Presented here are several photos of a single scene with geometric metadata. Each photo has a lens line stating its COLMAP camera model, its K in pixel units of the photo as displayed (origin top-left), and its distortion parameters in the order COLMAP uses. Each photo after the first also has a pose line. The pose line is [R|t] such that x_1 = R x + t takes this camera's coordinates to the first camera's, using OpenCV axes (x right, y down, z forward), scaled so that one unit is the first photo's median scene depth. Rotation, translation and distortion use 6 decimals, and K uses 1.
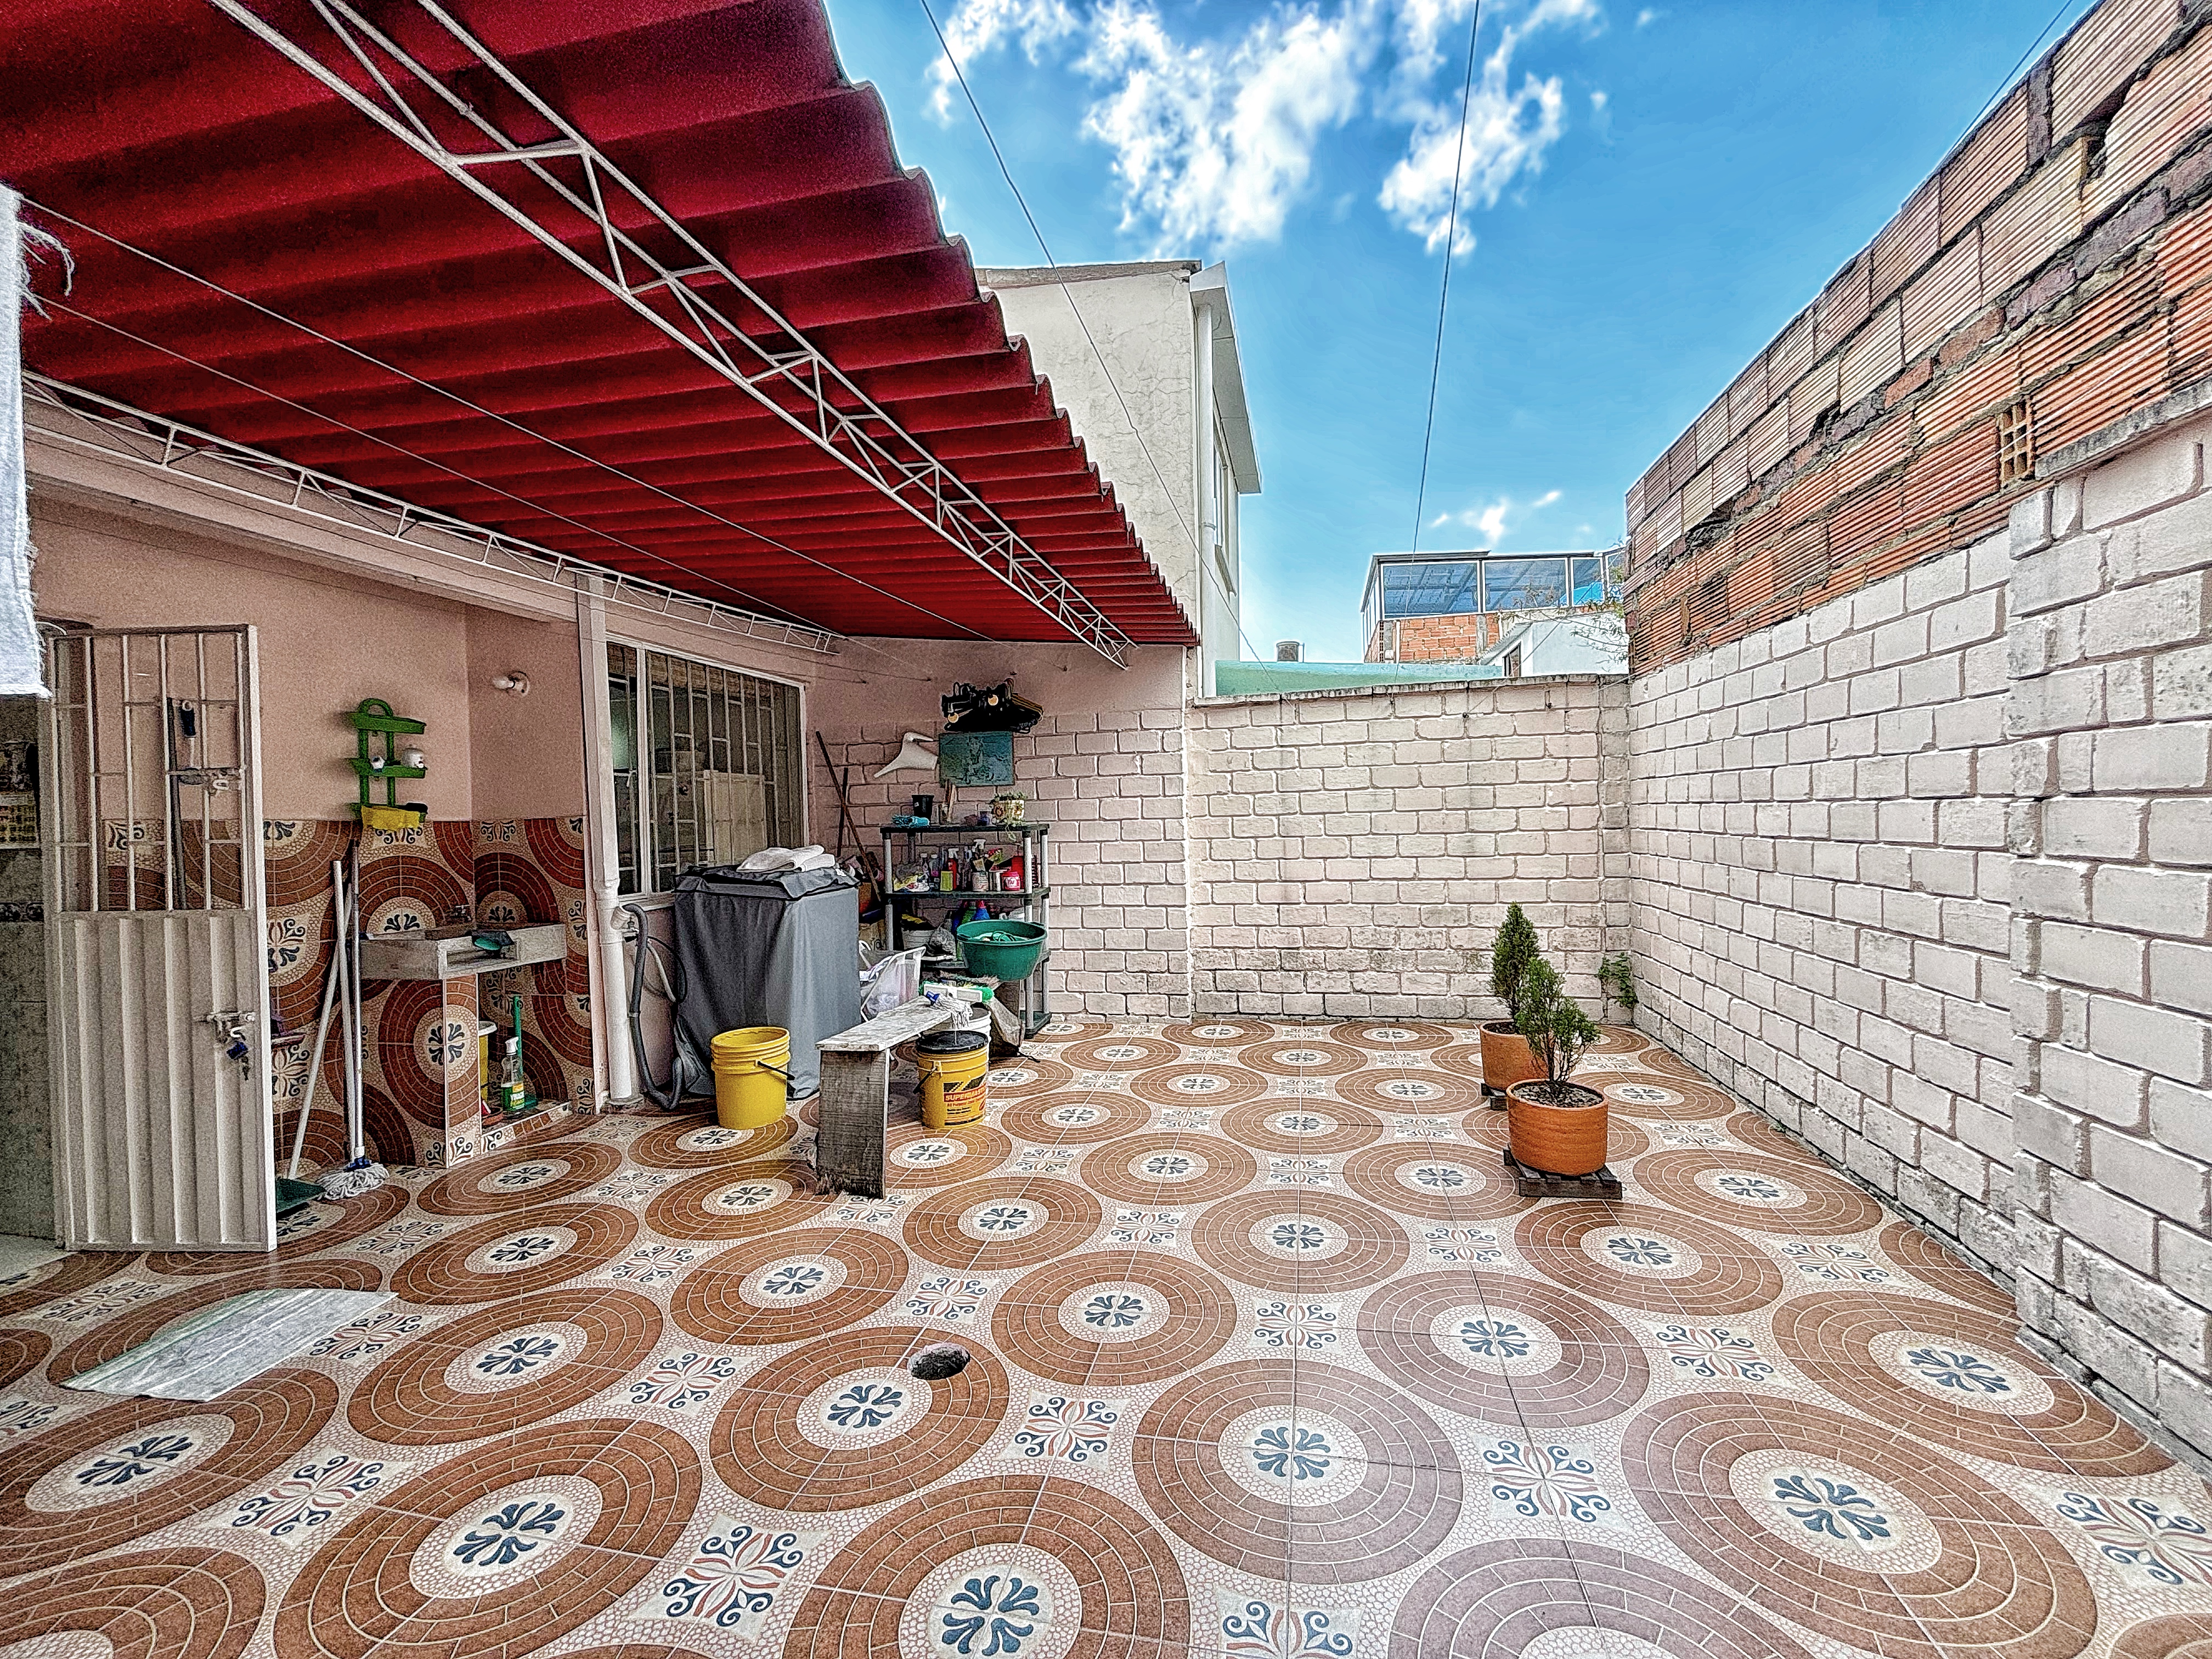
lens RADIAL K [[896.3, 0, 1105.6], [0, 896.3, 827.9], [0, 0, 1]] dist [0.008020, -0.002214]
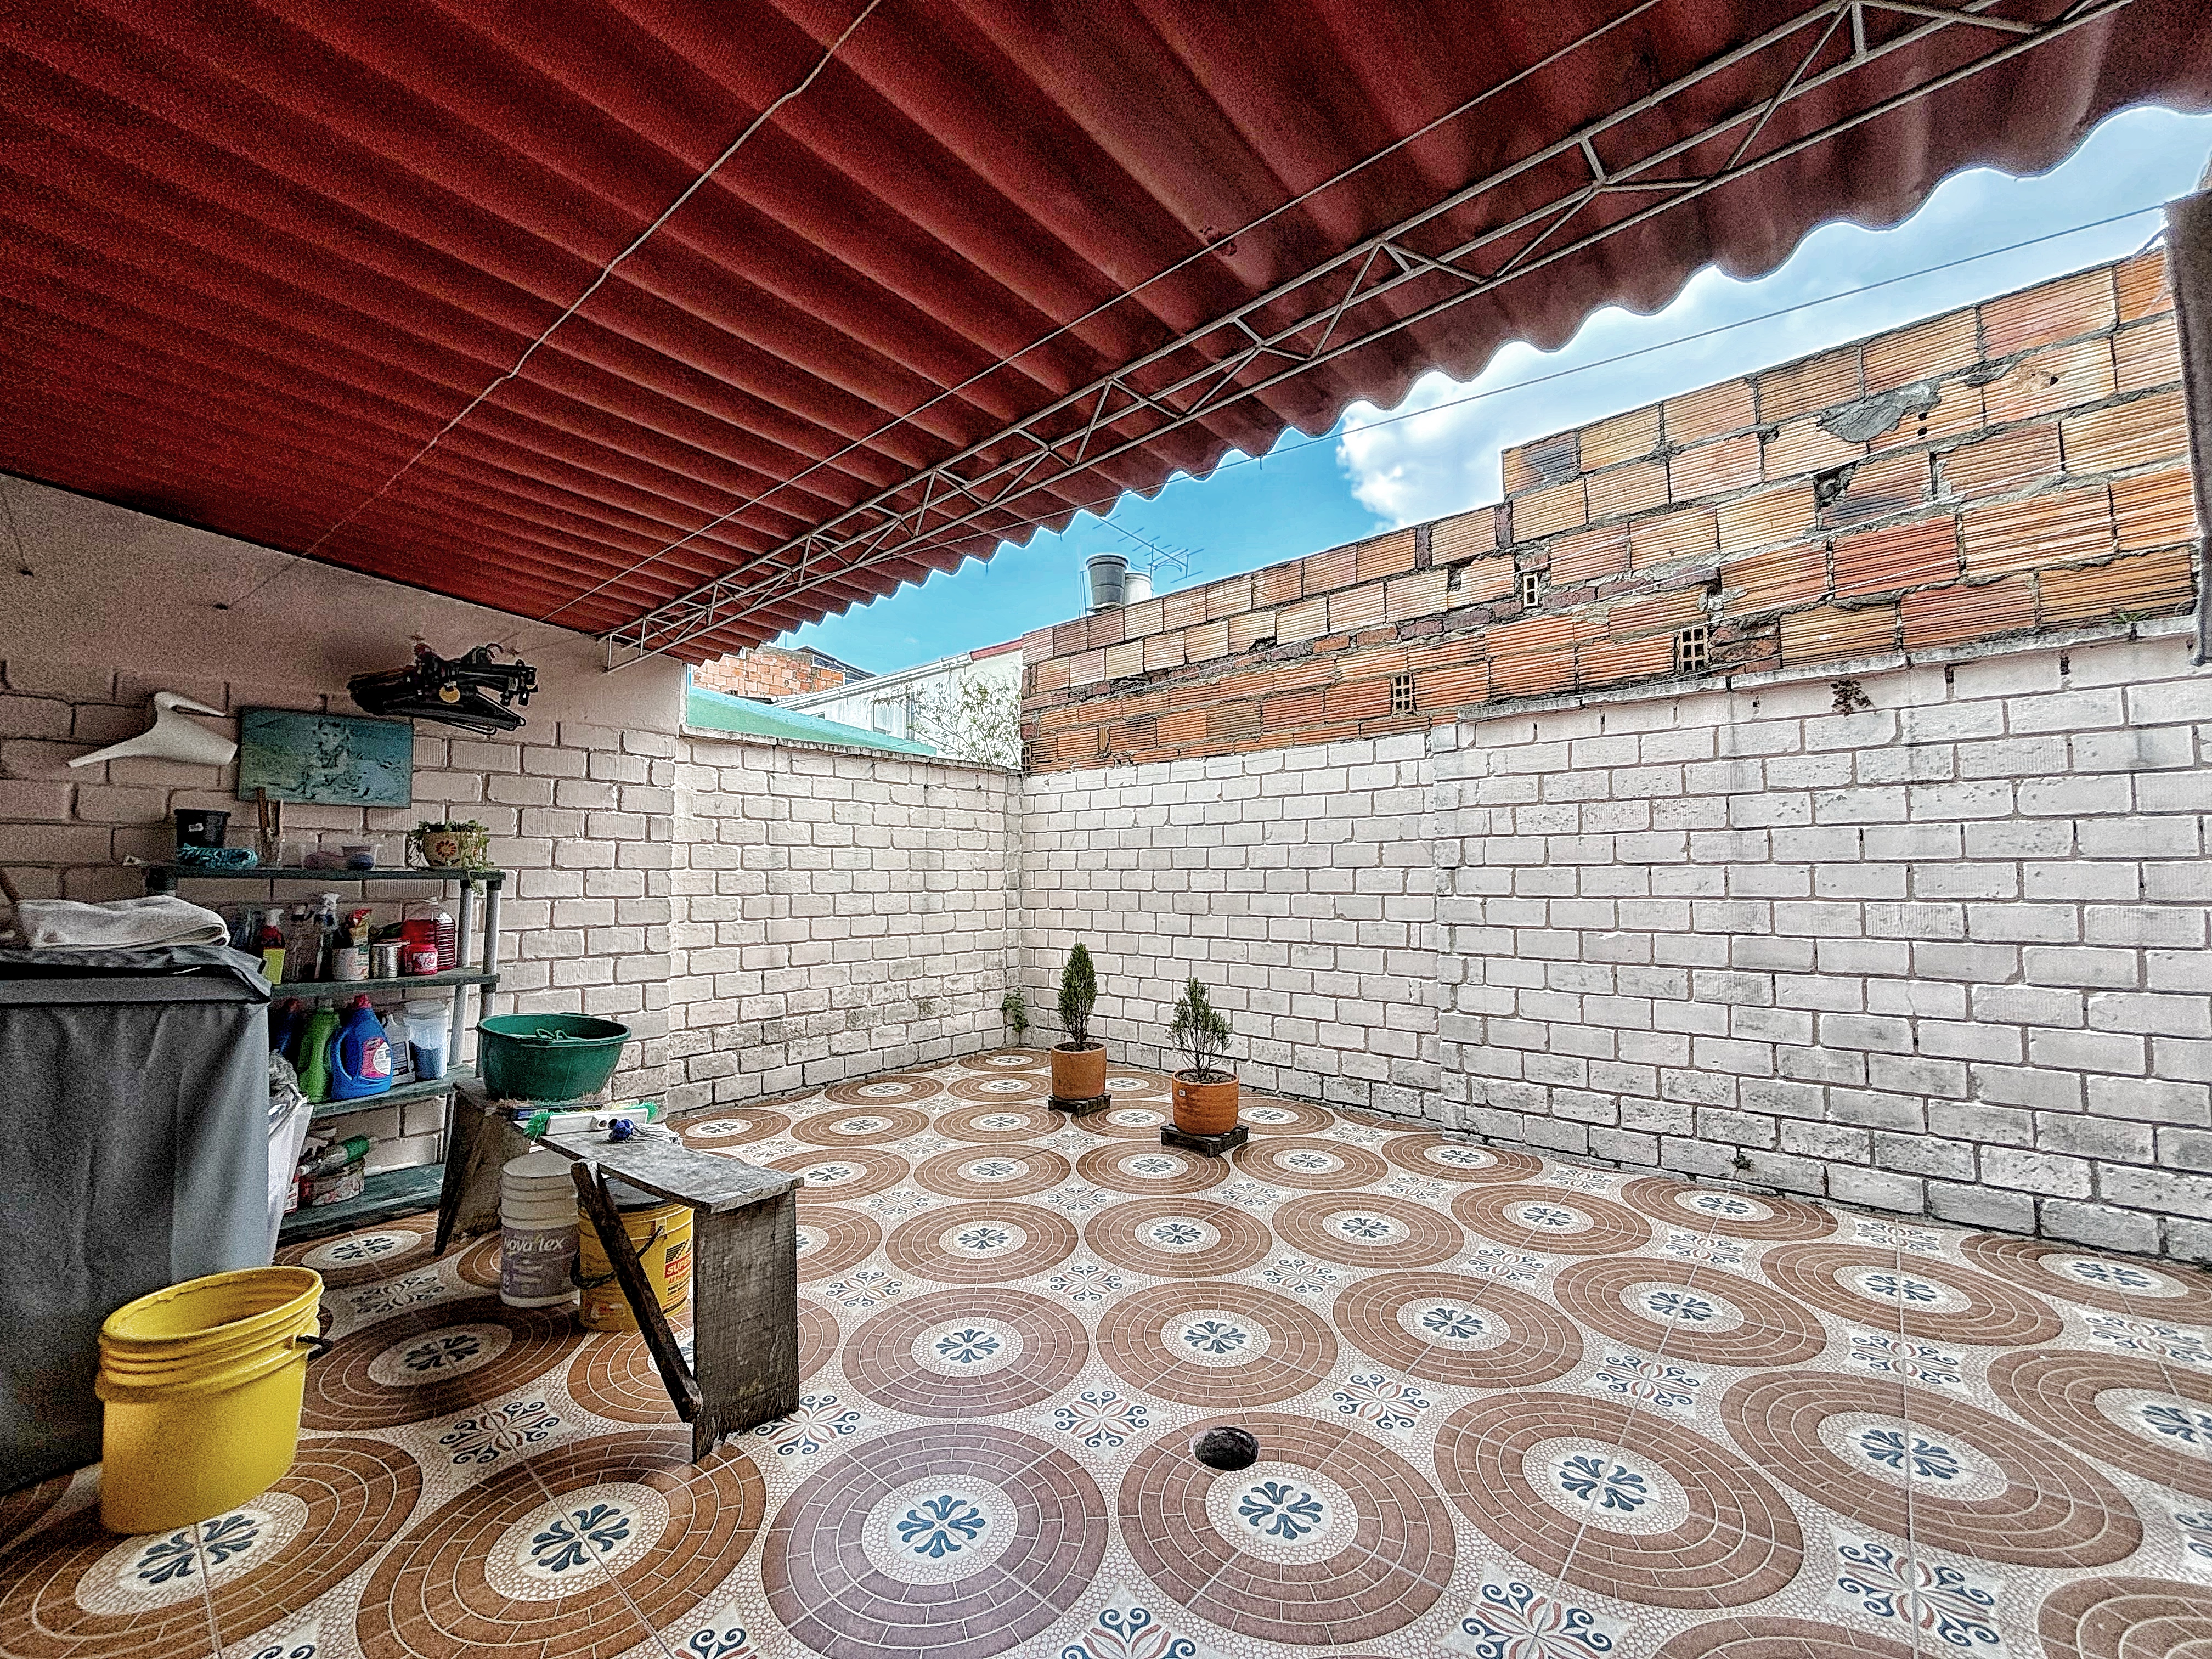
lens RADIAL K [[896.3, 0, 1104.5], [0, 896.3, 831.2], [0, 0, 1]] dist [0.008020, -0.002214]
pose [[0.472565, 0.073535, 0.878222, -0.476678], [-0.001528, 0.996580, -0.082624, 0.022334], [-0.881294, 0.037704, 0.471061, 0.290483]]
